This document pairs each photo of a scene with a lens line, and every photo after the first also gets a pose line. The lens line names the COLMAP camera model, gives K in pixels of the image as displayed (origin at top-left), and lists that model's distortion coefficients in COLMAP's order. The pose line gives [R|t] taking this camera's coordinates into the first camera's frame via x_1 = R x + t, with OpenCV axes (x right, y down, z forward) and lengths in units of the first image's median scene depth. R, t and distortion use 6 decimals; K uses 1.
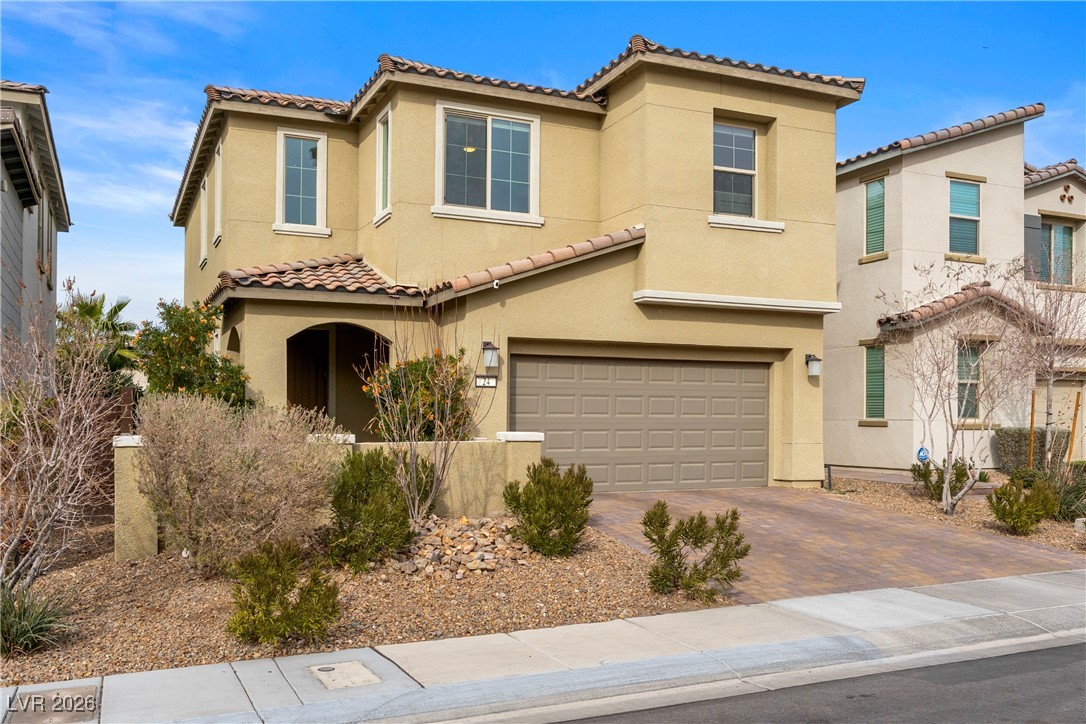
lens RADIAL K [[978.4, 0, 543.0], [0, 978.4, 362.0], [0, 0, 1]] dist [-0.009320, -0.005031]
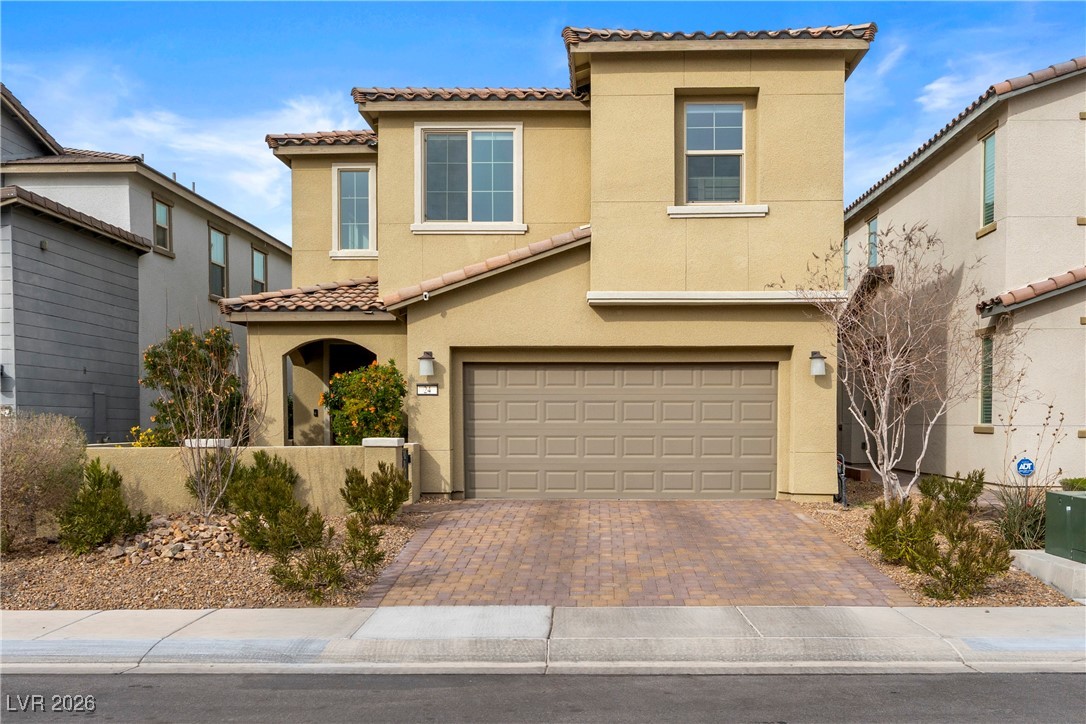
lens RADIAL K [[988.9, 0, 544.3], [0, 988.9, 405.6], [0, 0, 1]] dist [-0.003199, 0.001762]
pose [[0.894528, -0.010729, -0.446883, 0.478906], [0.027928, 0.999100, 0.031916, 0.006055], [0.446139, -0.041030, 0.894023, 0.098658]]
